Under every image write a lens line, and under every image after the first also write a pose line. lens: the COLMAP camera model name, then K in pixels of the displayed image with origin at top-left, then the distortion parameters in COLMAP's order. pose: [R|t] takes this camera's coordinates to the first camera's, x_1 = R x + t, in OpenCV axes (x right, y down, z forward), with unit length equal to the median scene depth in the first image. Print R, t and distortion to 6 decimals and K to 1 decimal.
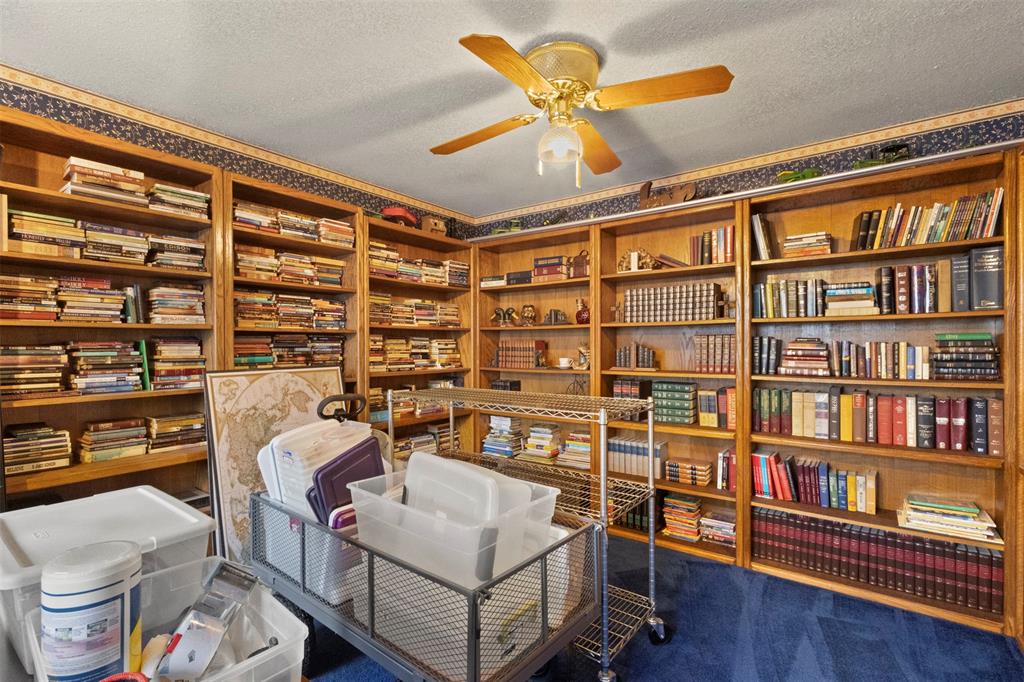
lens RADIAL K [[480.6, 0, 509.0], [0, 480.6, 341.6], [0, 0, 1]] dist [0.000869, 0.000381]
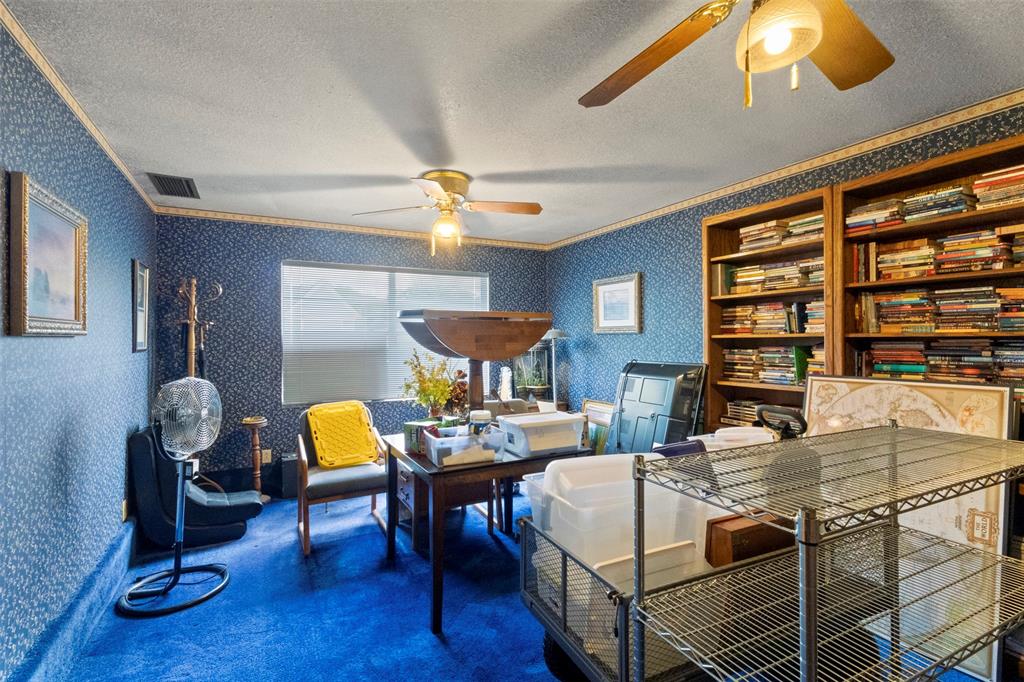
lens RADIAL K [[480.6, 0, 509.0], [0, 480.6, 341.6], [0, 0, 1]] dist [0.000869, 0.000381]
pose [[-0.436616, 0.013341, -0.899549, 0.650861], [0.017387, 0.999828, 0.006389, -0.033002], [0.899480, -0.012851, -0.436773, 0.794048]]
